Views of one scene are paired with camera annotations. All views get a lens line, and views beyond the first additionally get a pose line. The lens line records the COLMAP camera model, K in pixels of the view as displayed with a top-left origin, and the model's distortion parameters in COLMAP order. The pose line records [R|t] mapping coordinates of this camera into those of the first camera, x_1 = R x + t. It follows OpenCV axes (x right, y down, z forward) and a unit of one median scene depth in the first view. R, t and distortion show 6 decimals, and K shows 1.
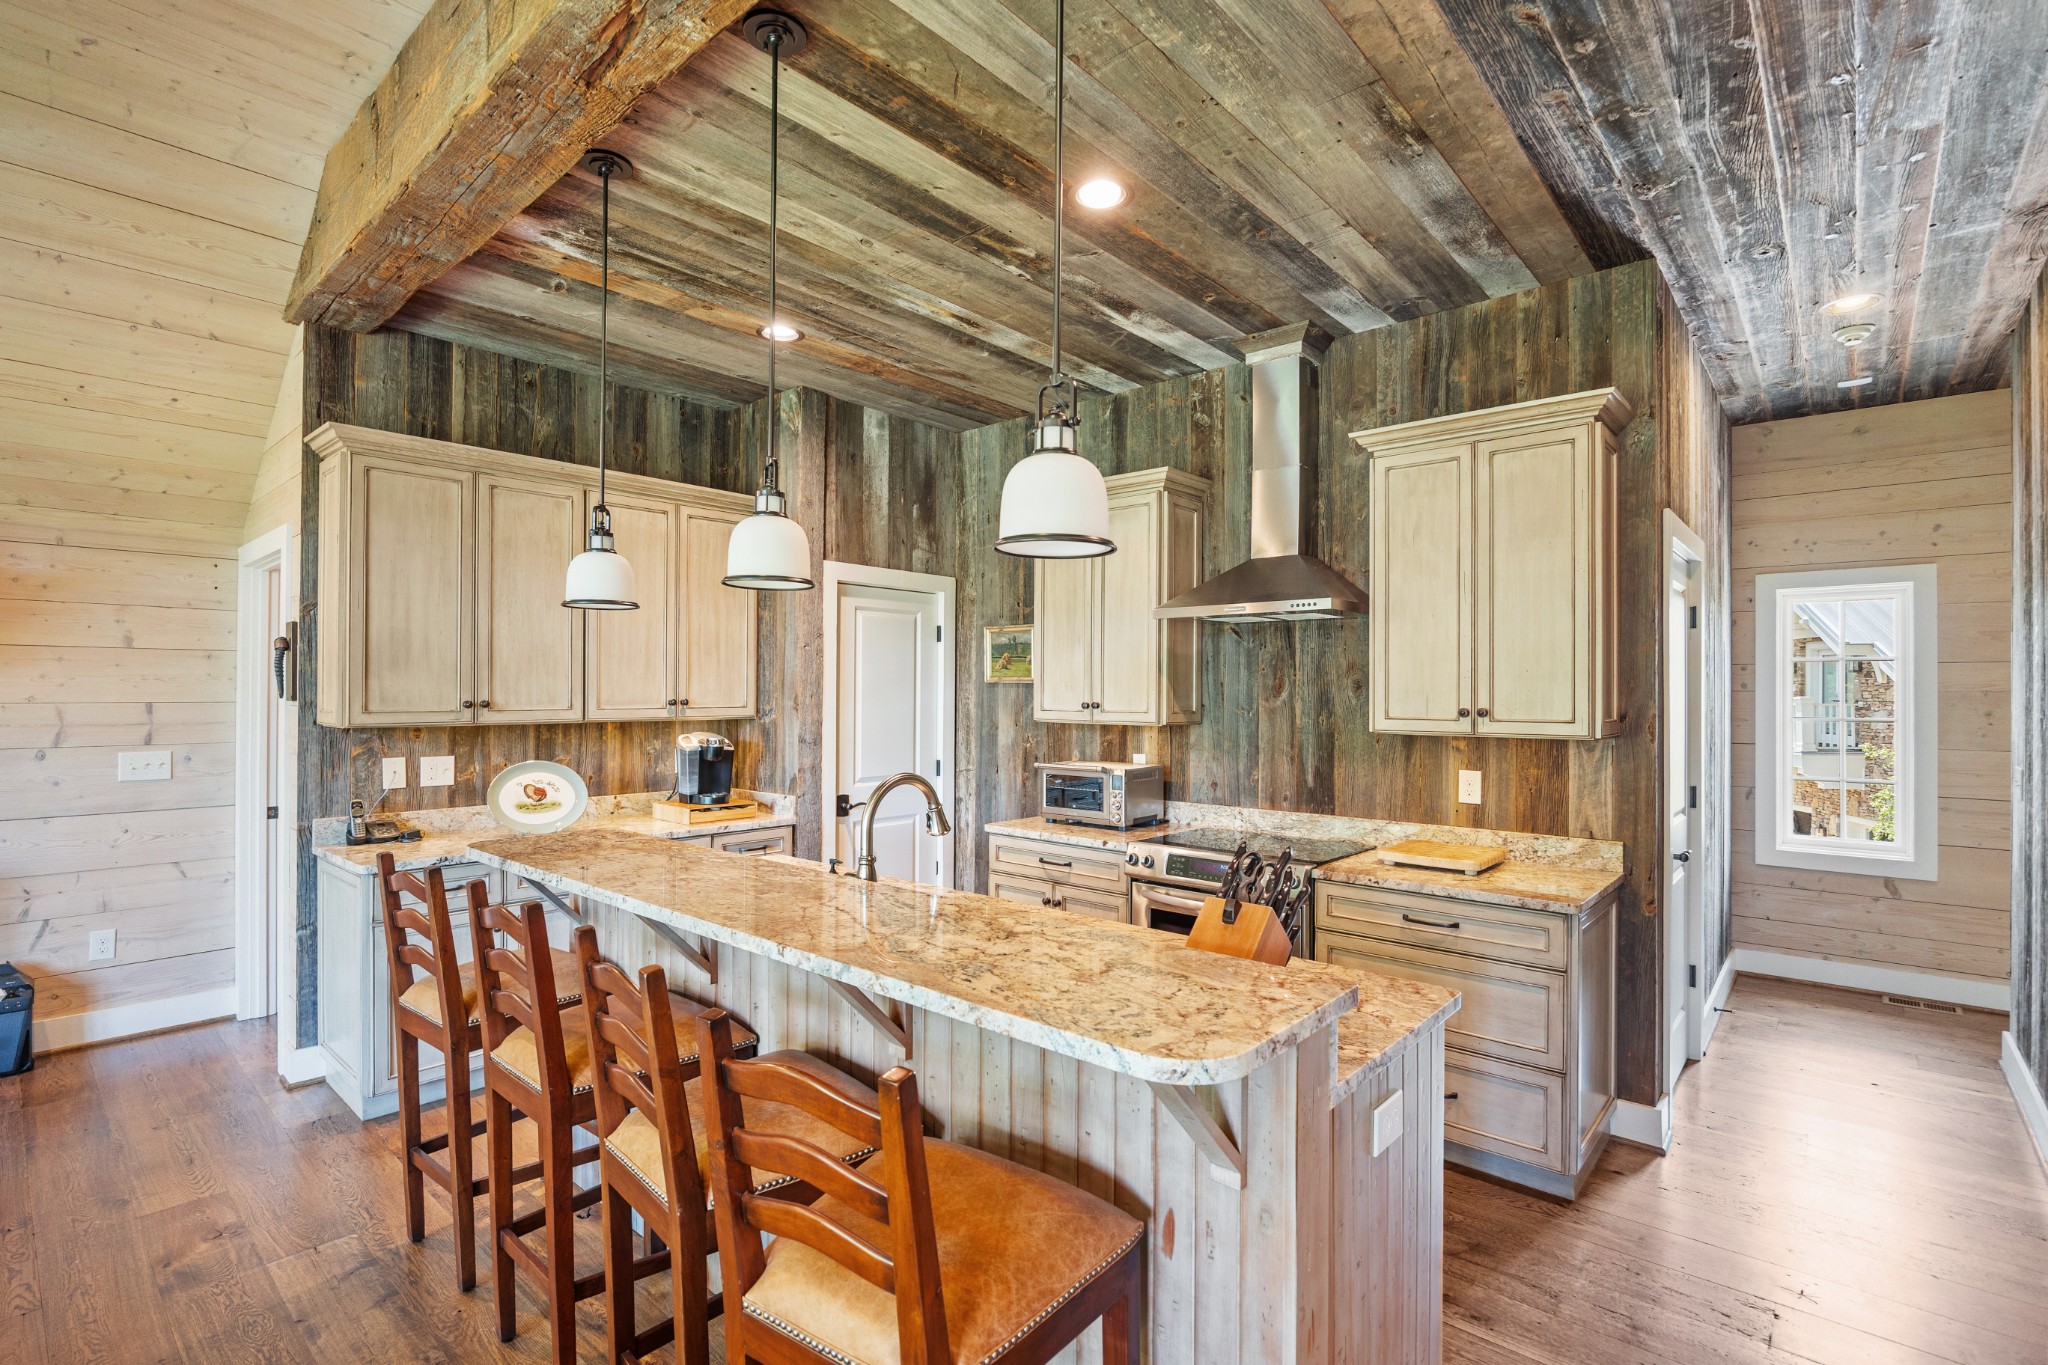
lens RADIAL K [[953.8, 0, 1031.7], [0, 953.8, 687.6], [0, 0, 1]] dist [-0.004837, -0.001169]
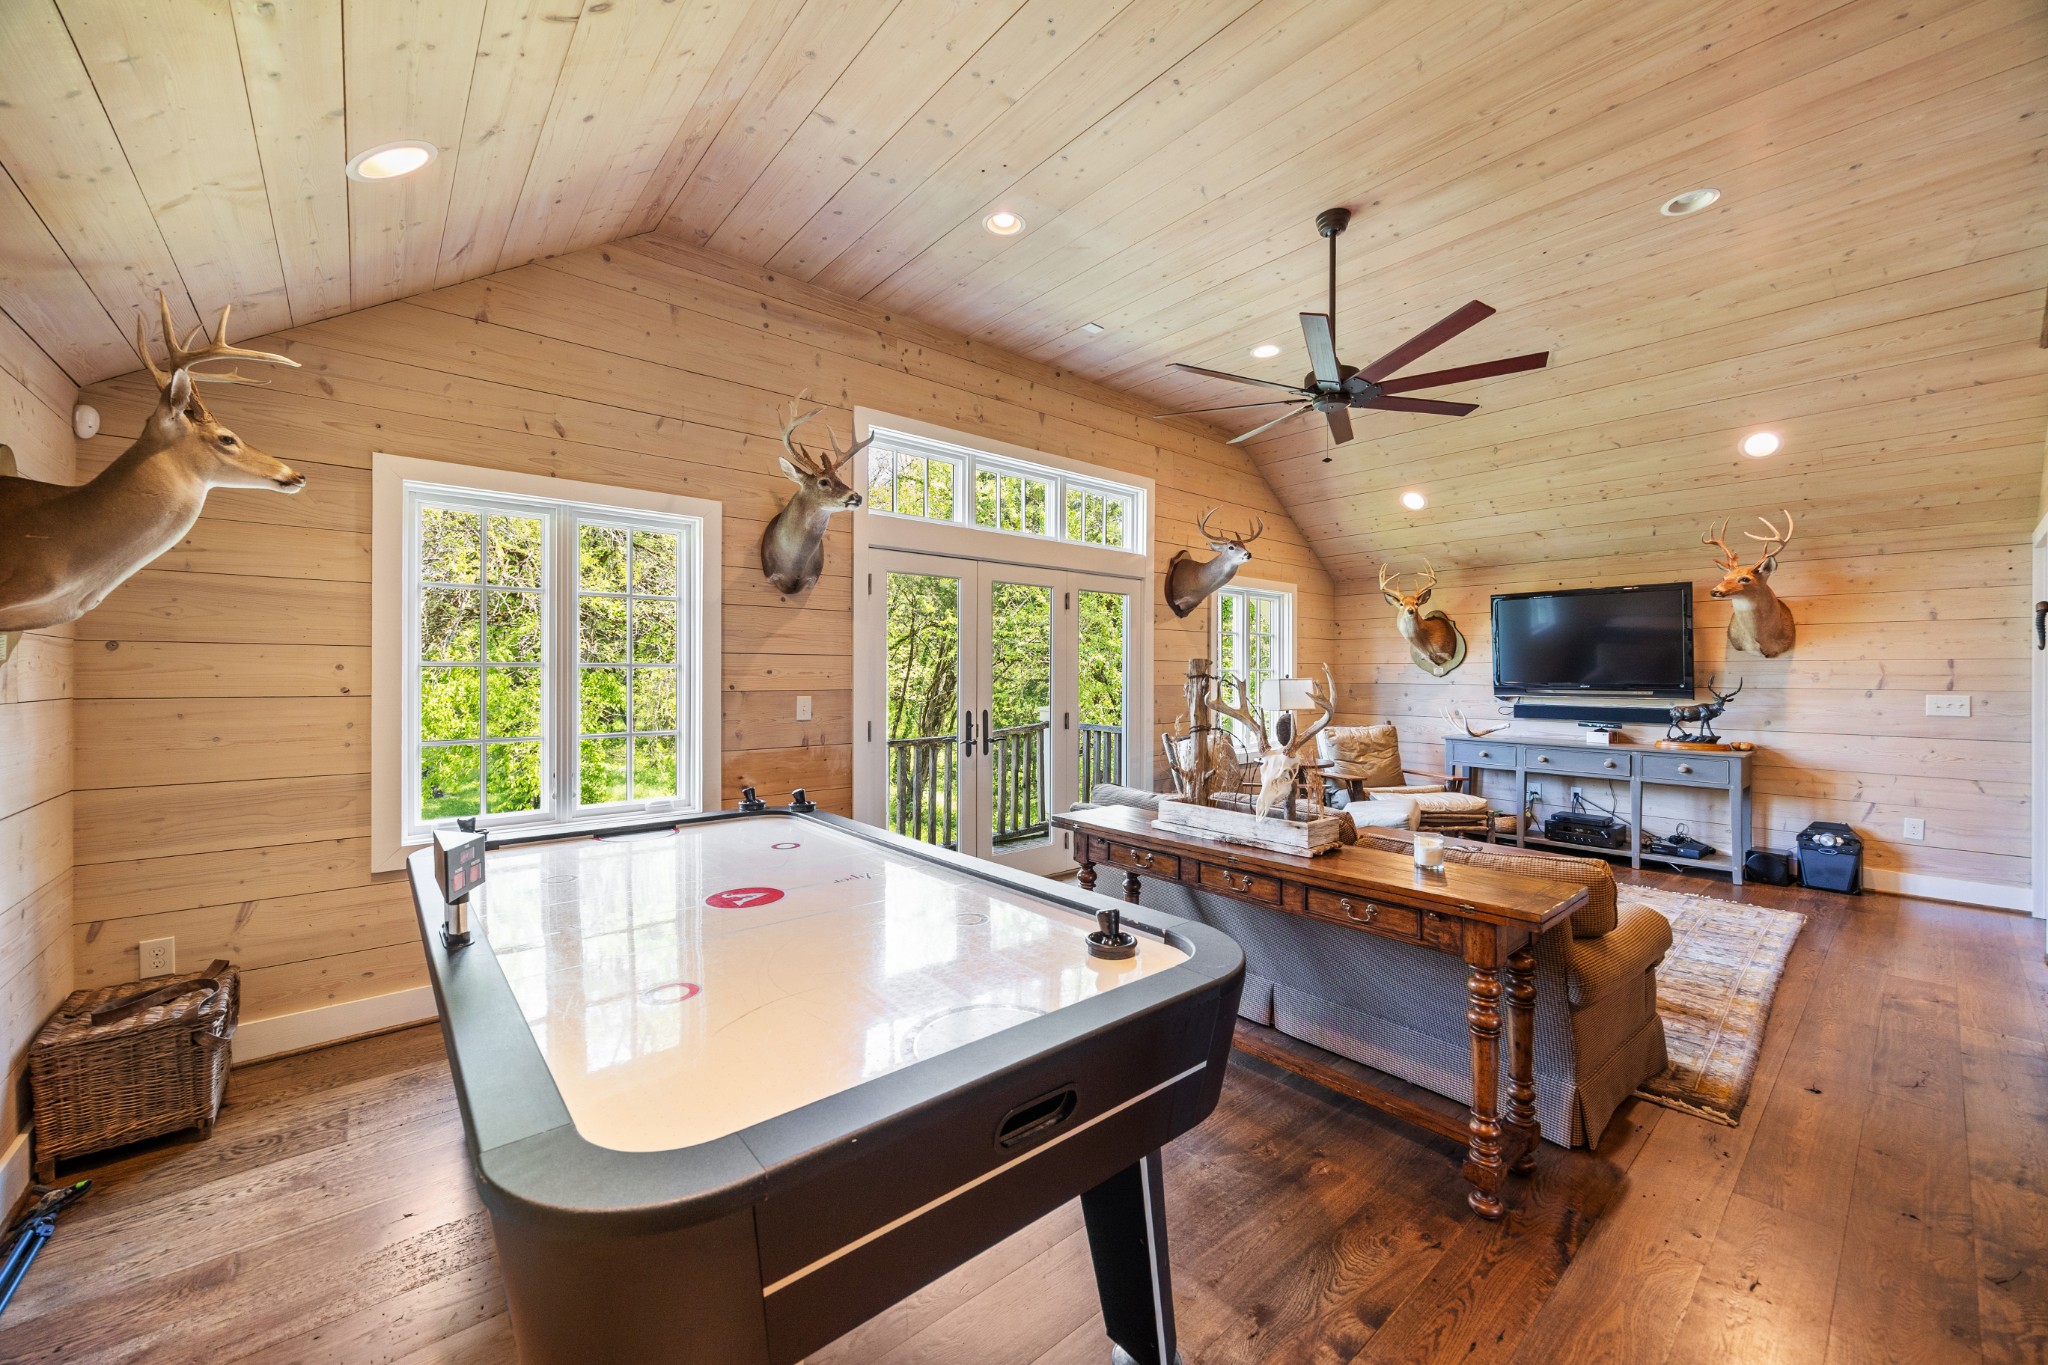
lens RADIAL K [[772.3, 0, 1025.7], [0, 772.3, 674.5], [0, 0, 1]] dist [-0.002513, -0.000384]
pose [[-0.138184, -0.003822, -0.990399, 0.365683], [0.000611, 0.999992, -0.003944, 0.043402], [0.990406, -0.001150, -0.138181, -0.171863]]
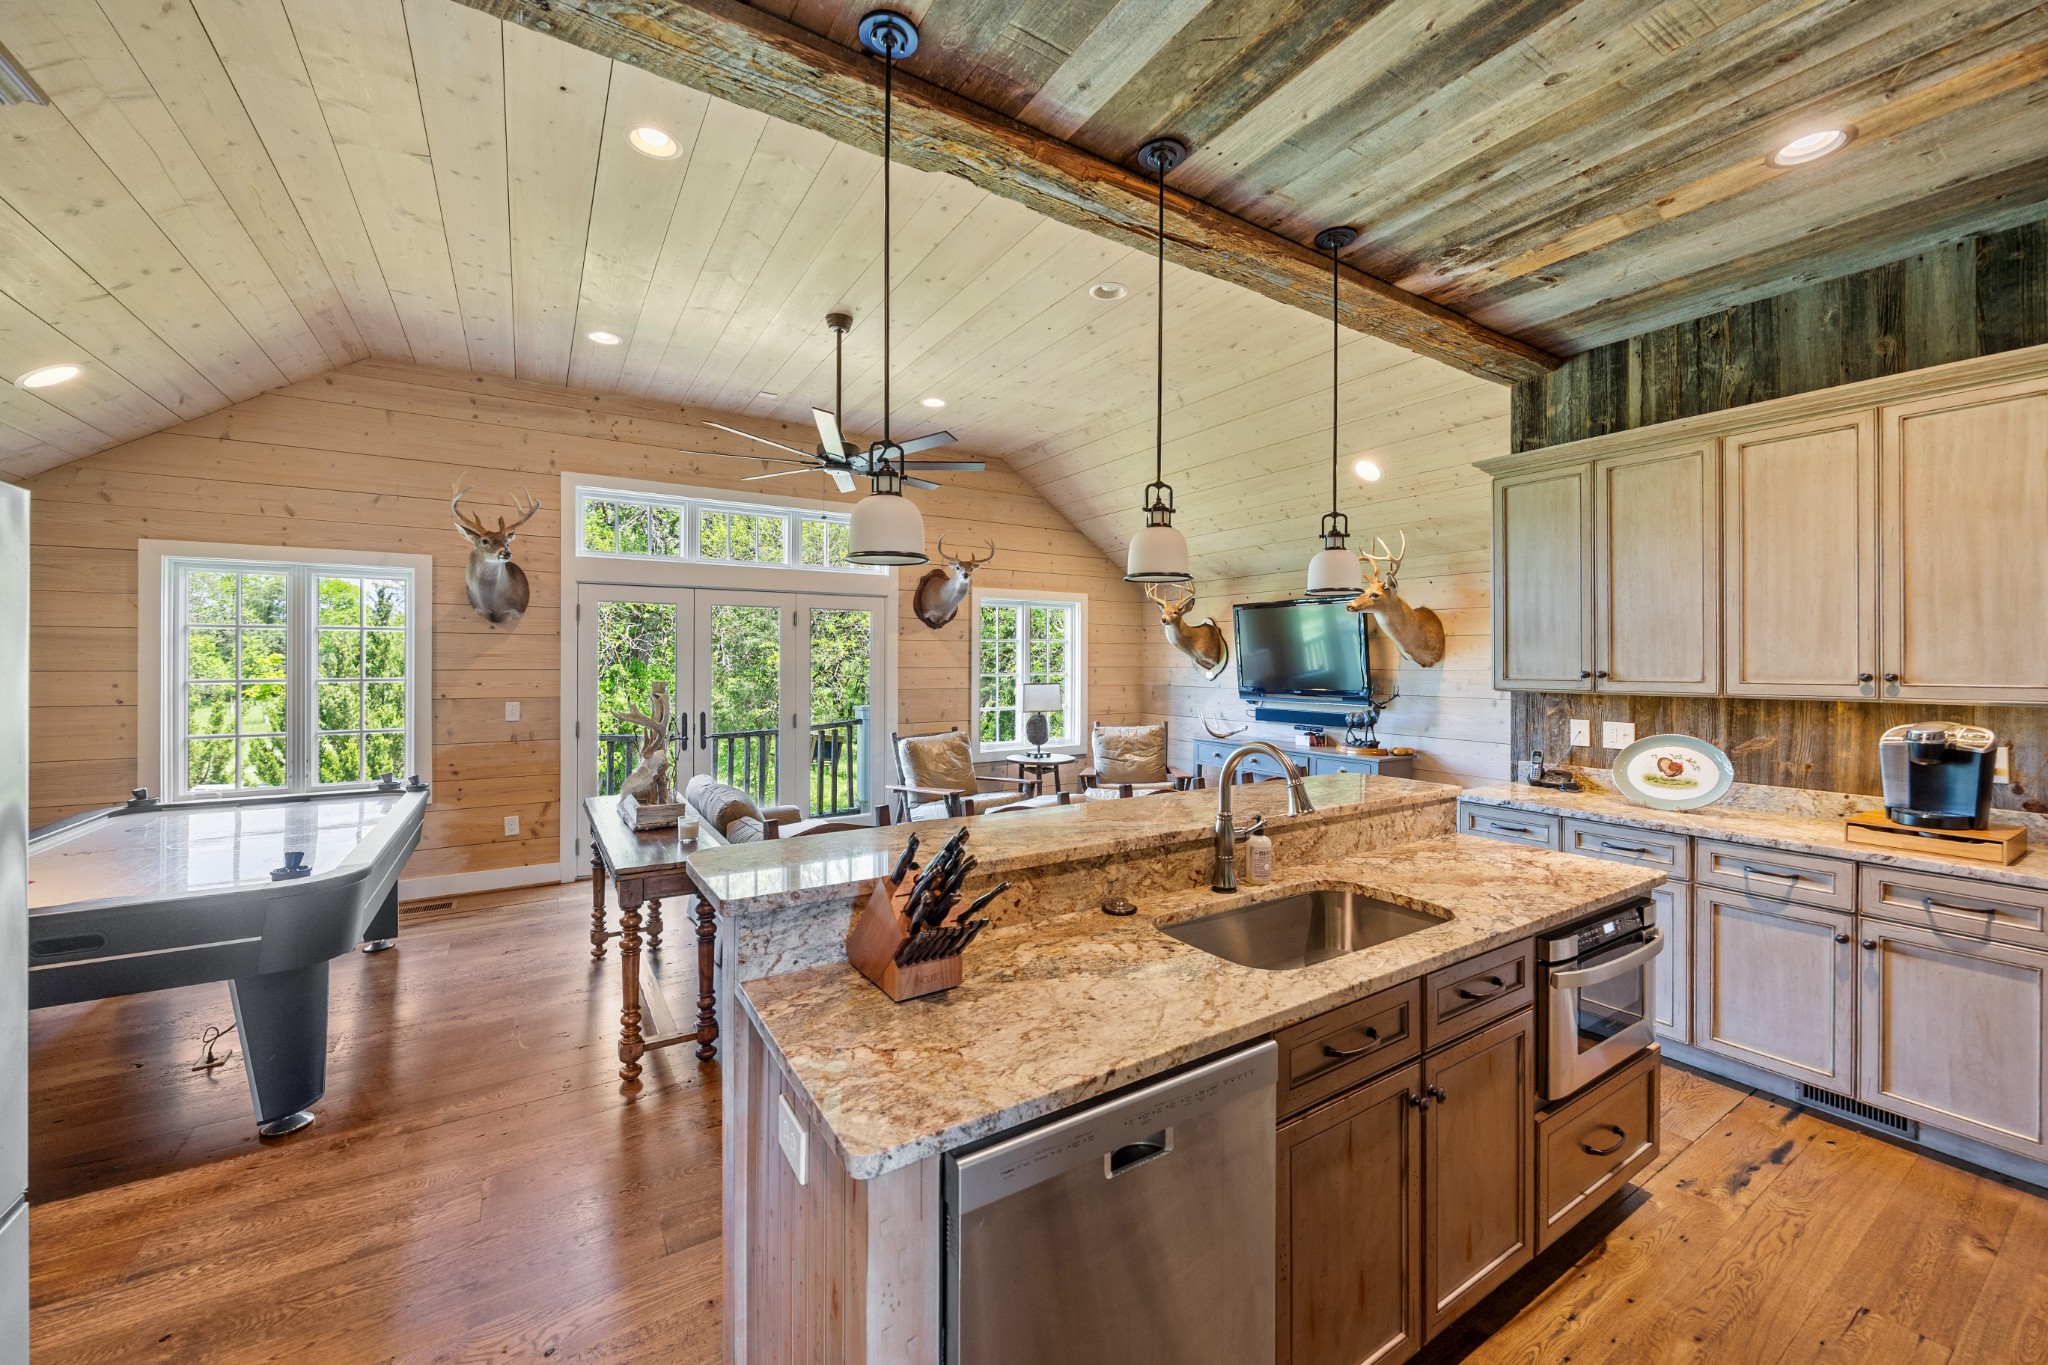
lens RADIAL K [[785.9, 0, 1031.8], [0, 785.9, 660.9], [0, 0, 1]] dist [0.000099, -0.000388]
pose [[-0.274483, -0.004046, -0.961583, 0.434008], [0.000946, 0.999990, -0.004477, 0.004999], [0.961591, -0.002138, -0.274476, 0.601491]]
